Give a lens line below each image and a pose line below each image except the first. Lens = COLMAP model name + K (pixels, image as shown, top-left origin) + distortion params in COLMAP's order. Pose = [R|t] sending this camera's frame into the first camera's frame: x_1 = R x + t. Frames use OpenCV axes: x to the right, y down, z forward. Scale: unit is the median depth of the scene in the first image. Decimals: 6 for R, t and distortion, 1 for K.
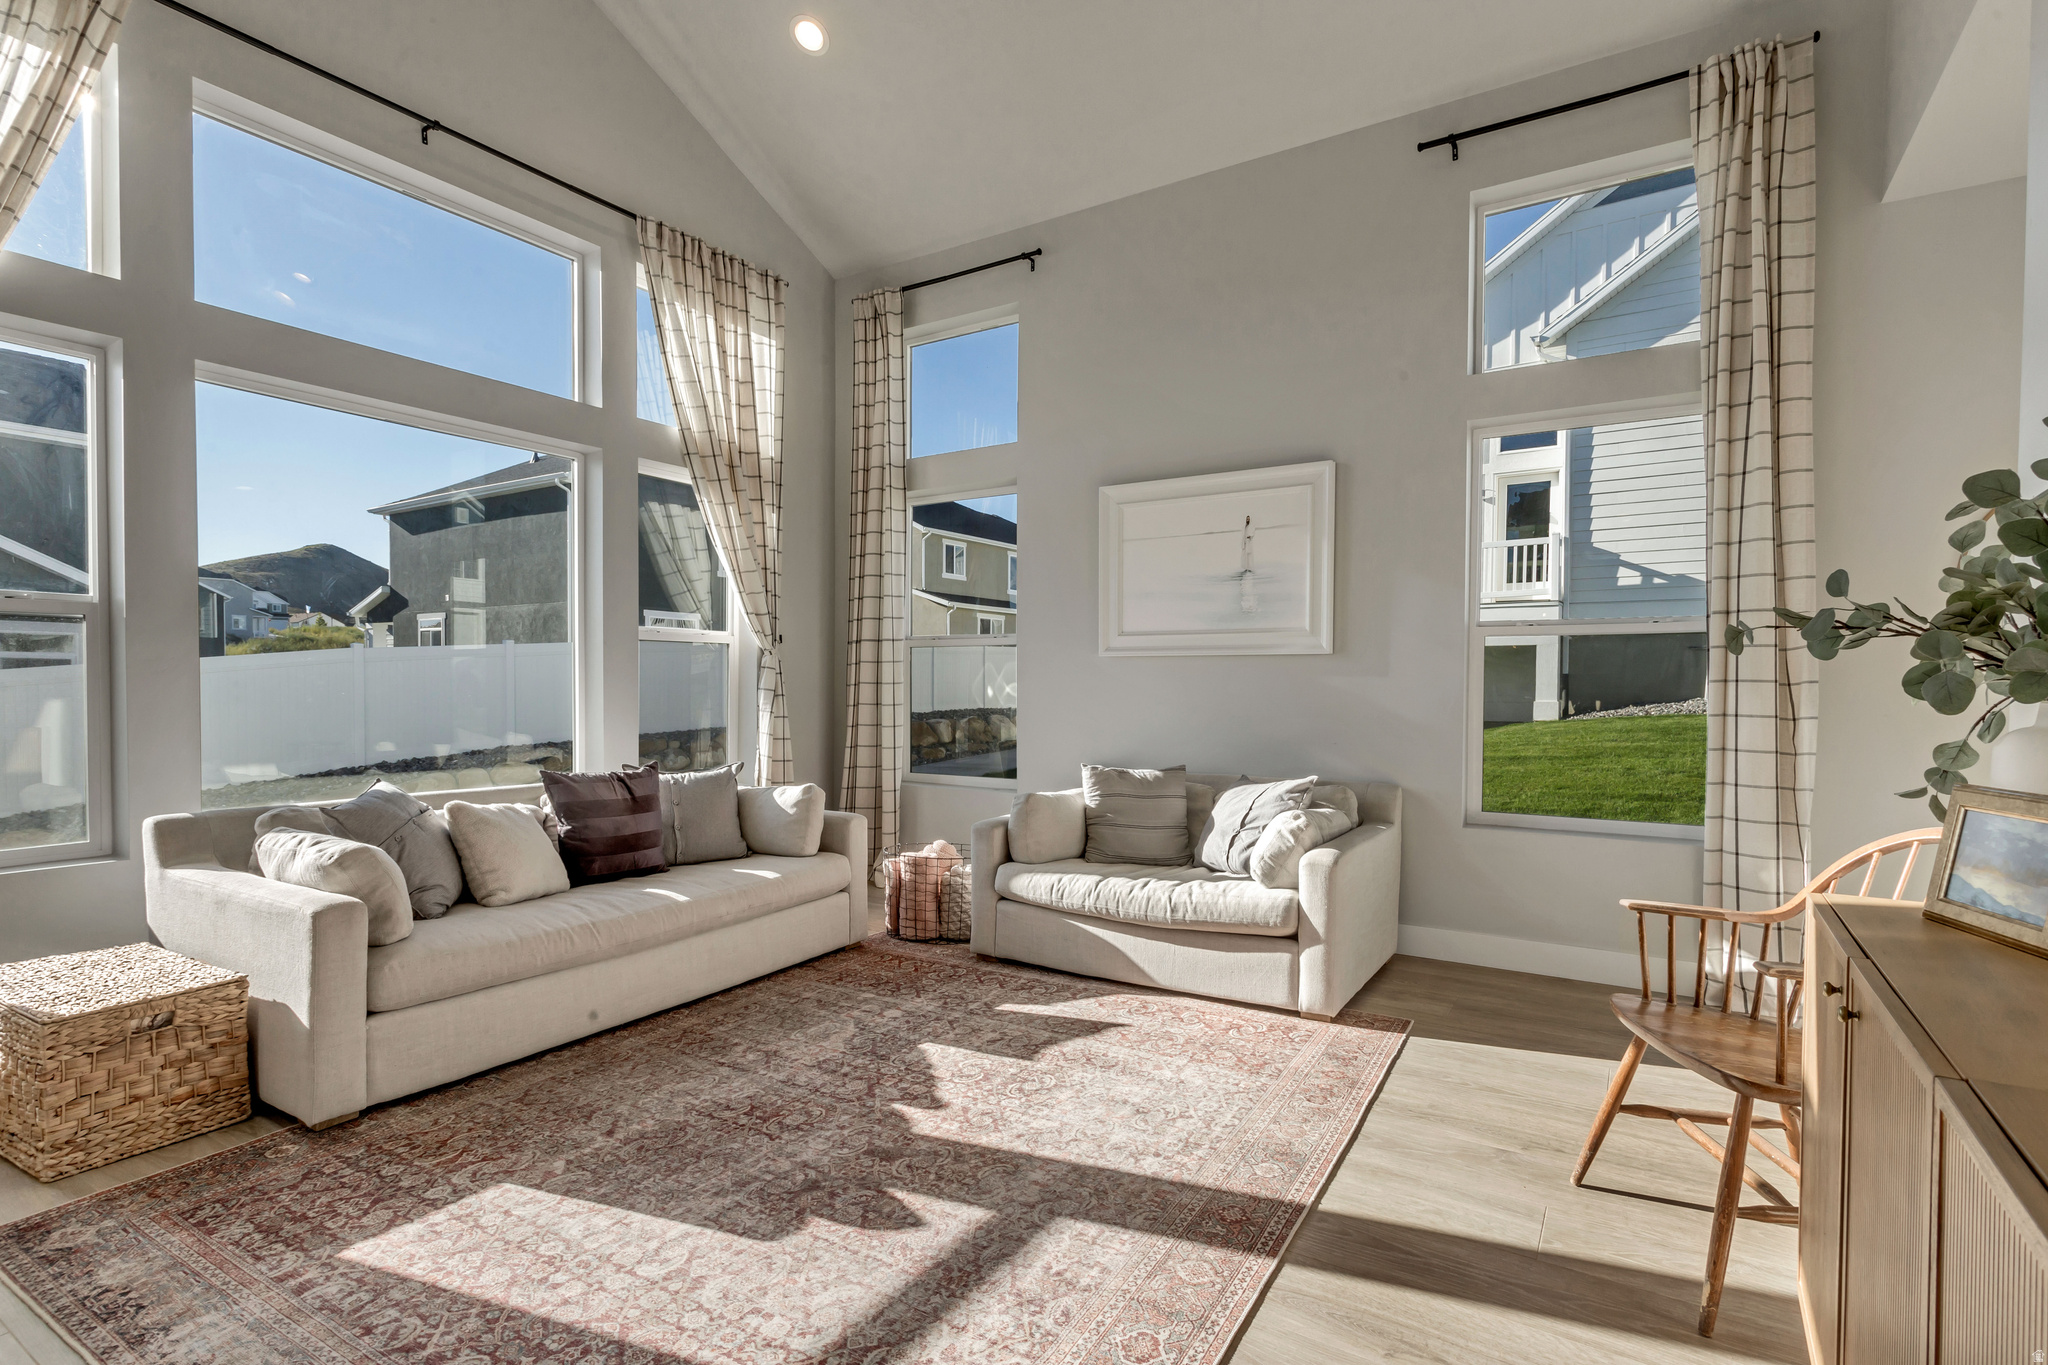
lens RADIAL K [[984.4, 0, 1026.7], [0, 984.4, 702.5], [0, 0, 1]] dist [0.001706, 0.001425]
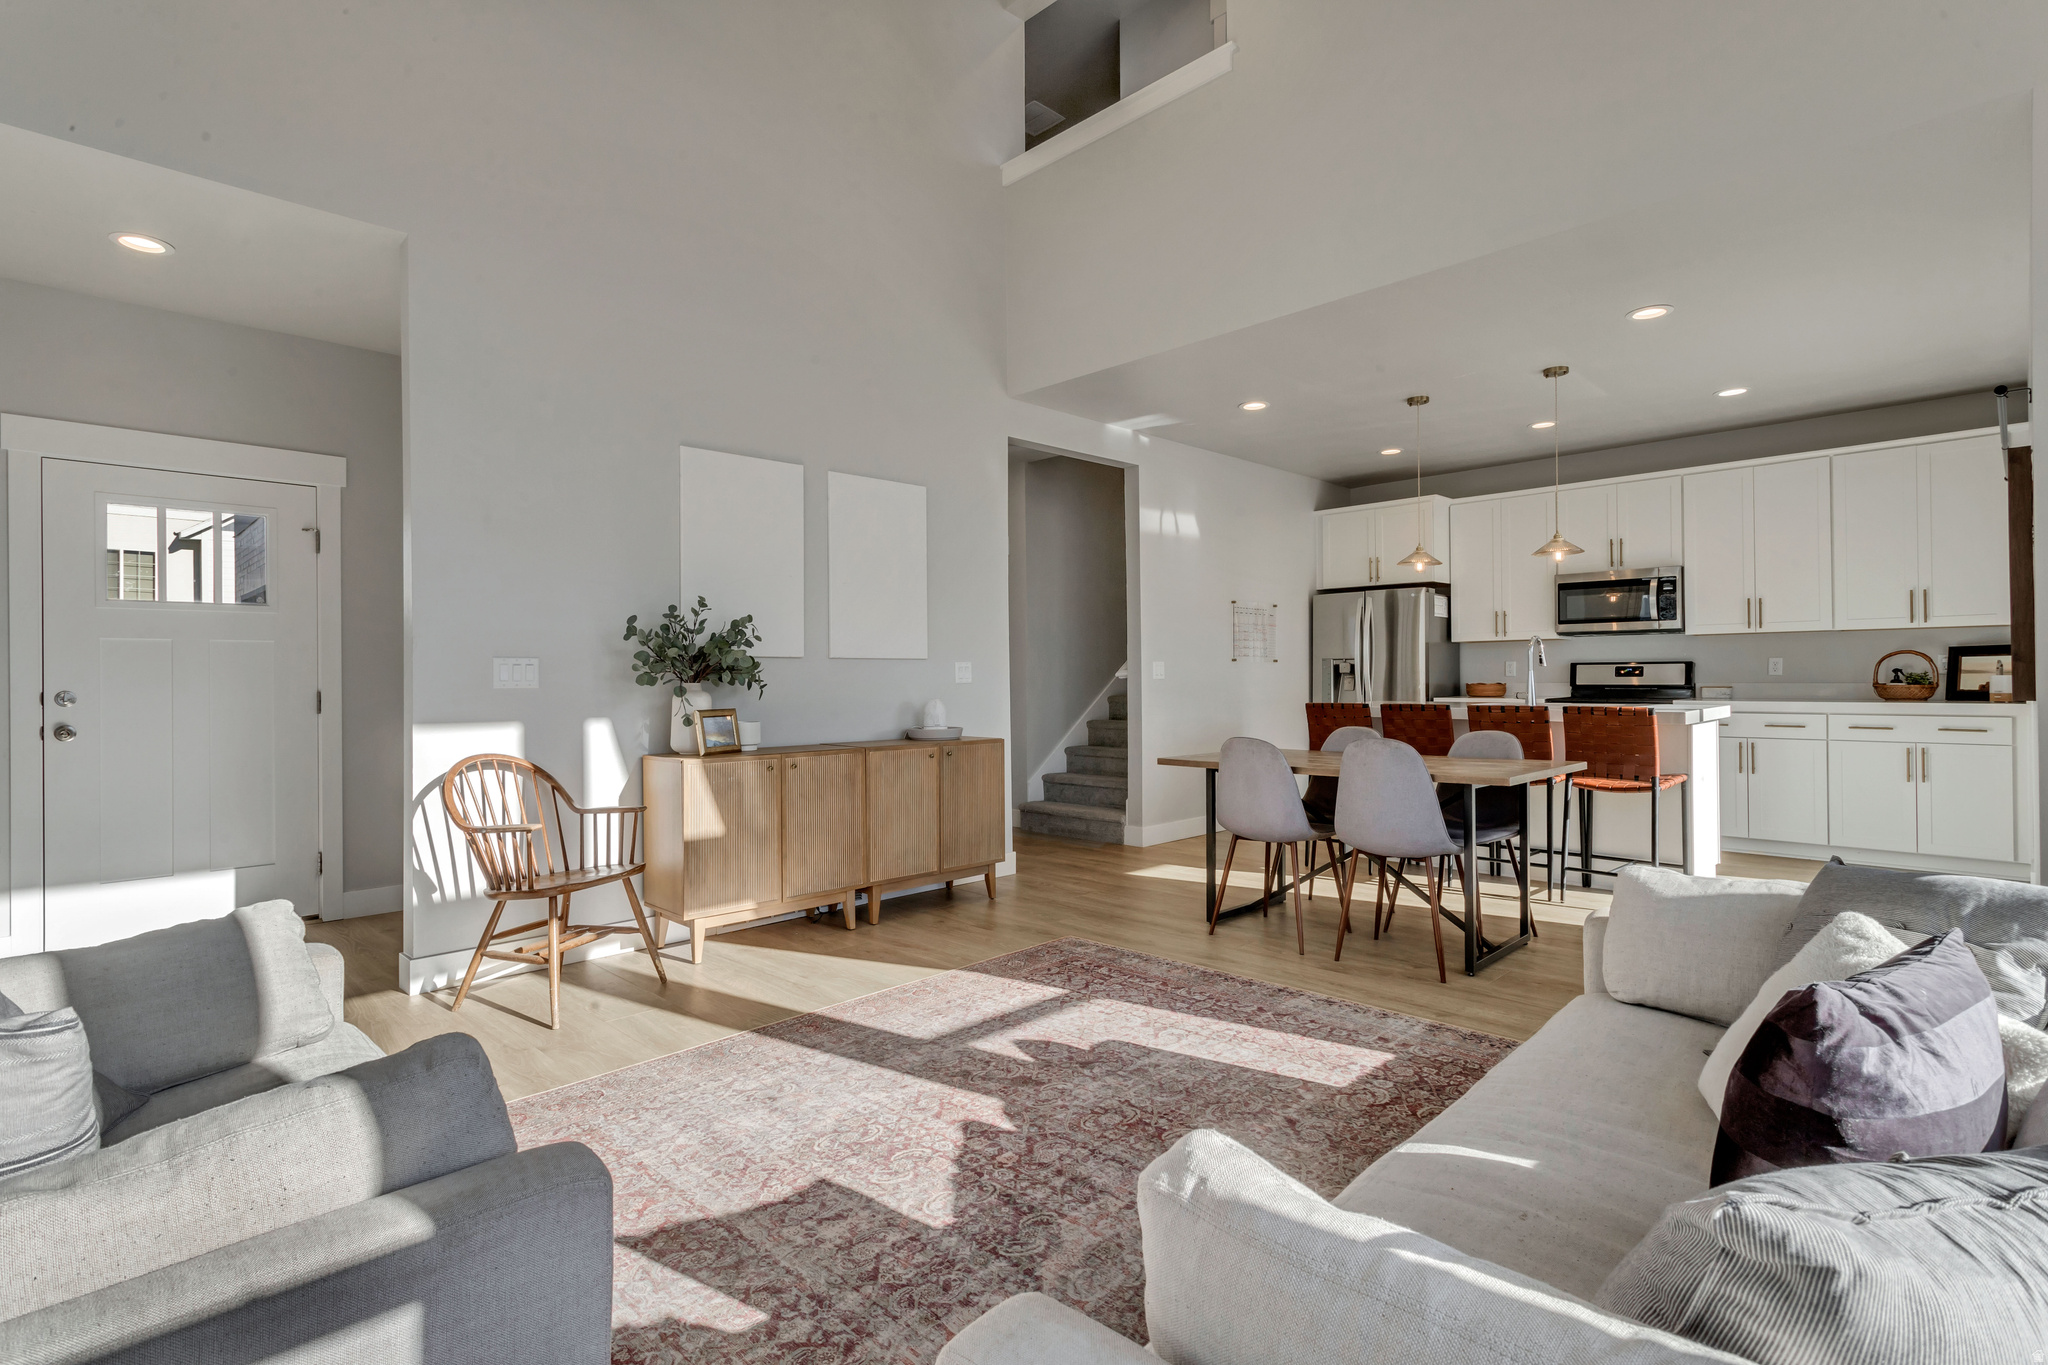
lens RADIAL K [[984.4, 0, 1009.2], [0, 984.4, 675.6], [0, 0, 1]] dist [0.001706, 0.001425]
pose [[-0.972333, 0.004803, 0.233550, -0.269202], [0.008740, 0.999837, 0.015826, -0.024436], [-0.233436, 0.017429, -0.972216, 1.438283]]
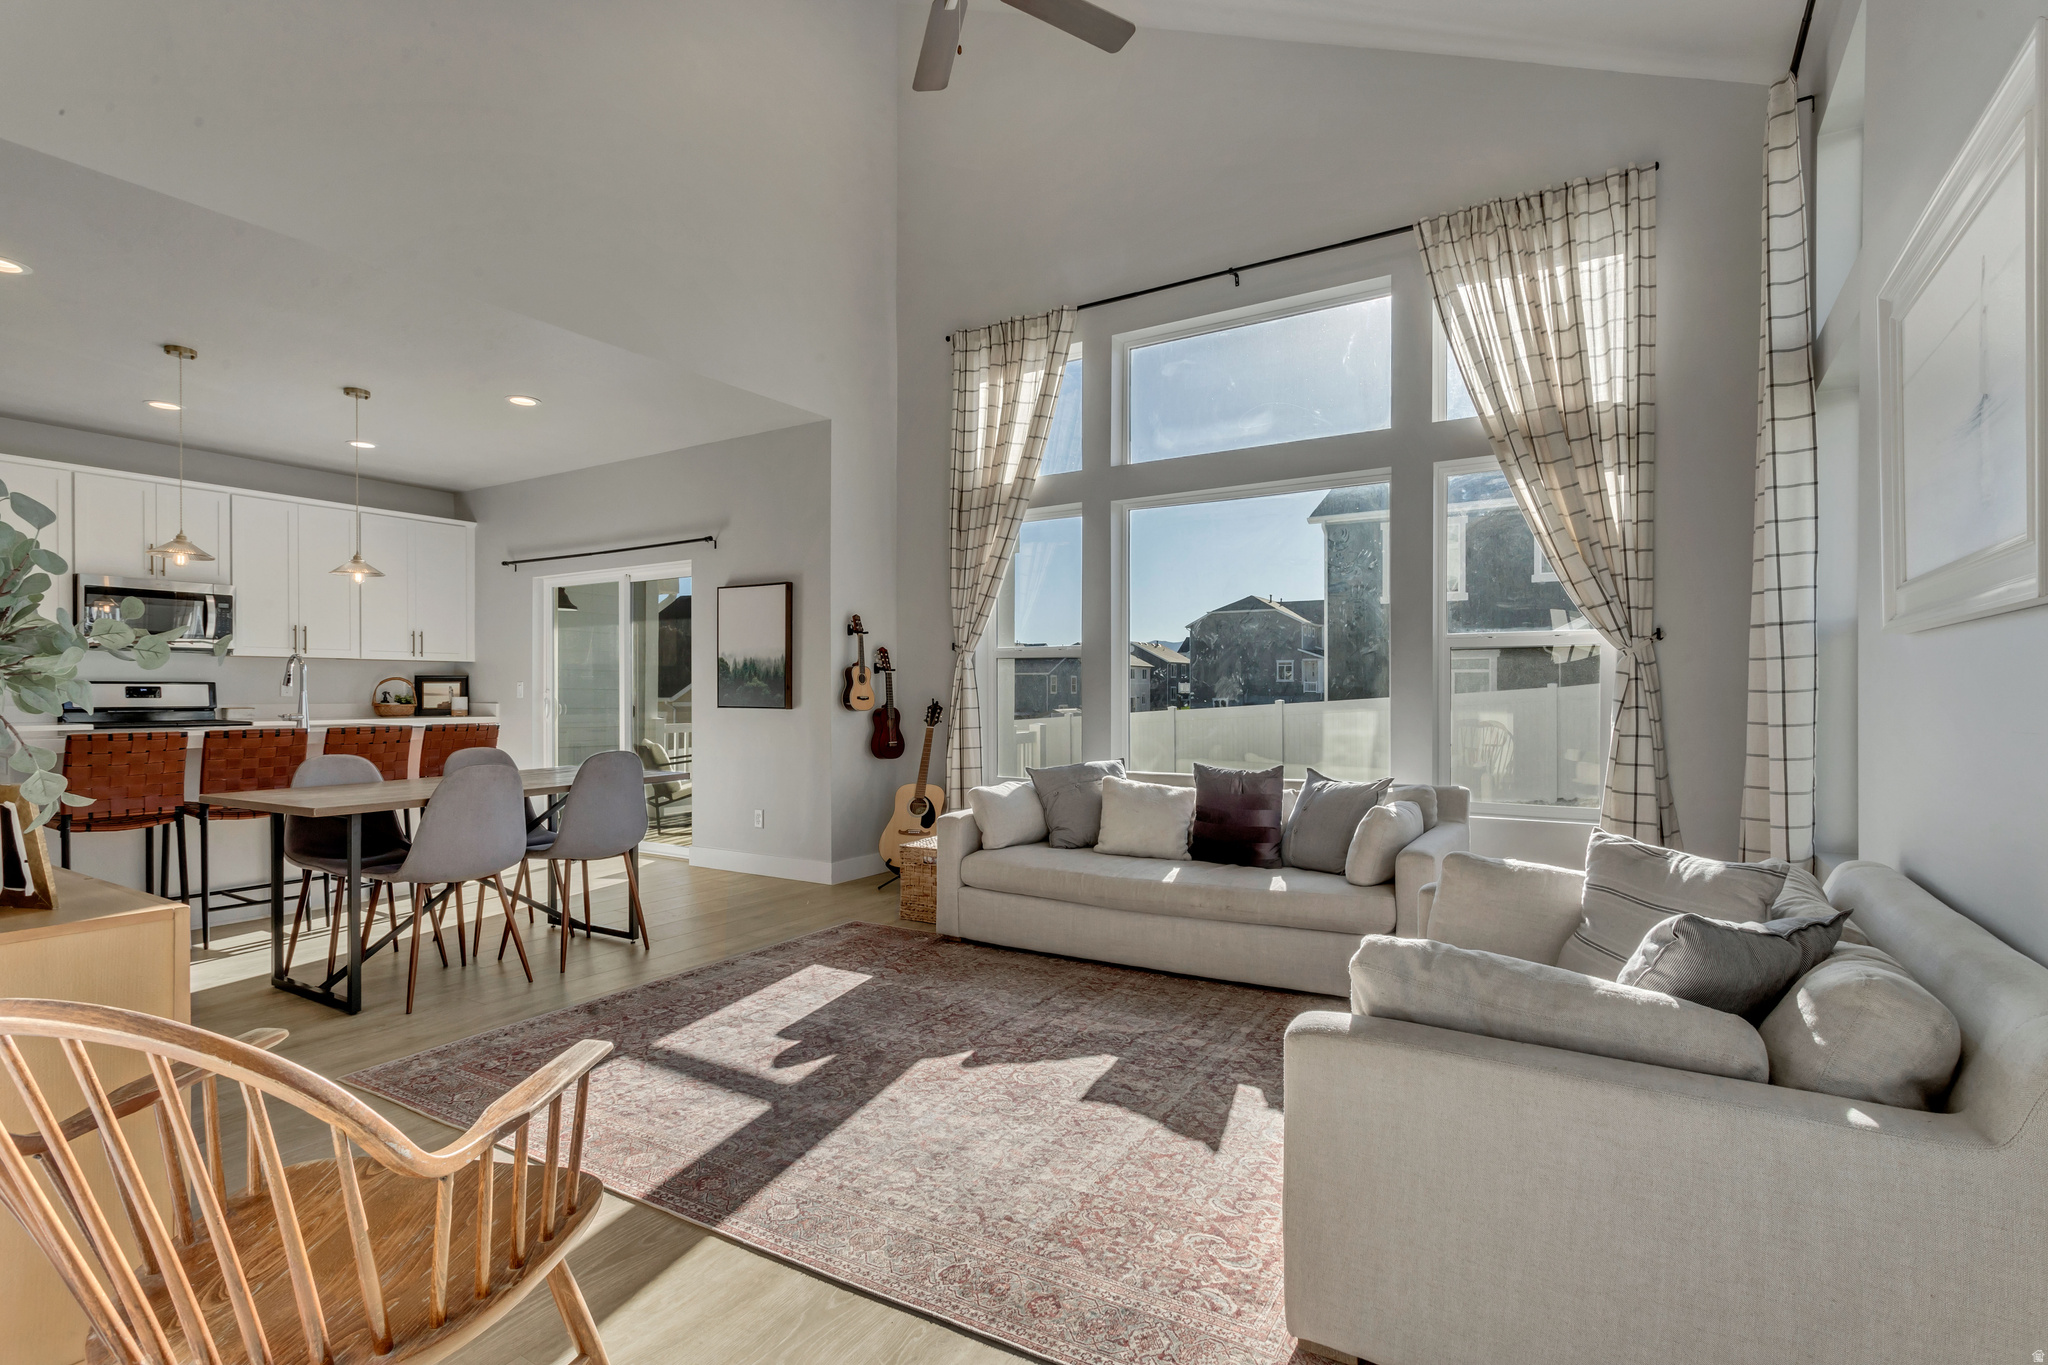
lens RADIAL K [[984.4, 0, 1027.7], [0, 984.4, 689.9], [0, 0, 1]] dist [0.001706, 0.001425]
pose [[0.006848, -0.005205, -0.999963, 0.783987], [-0.018441, 0.999816, -0.005331, -0.014086], [0.999807, 0.018476, 0.006751, 0.802718]]
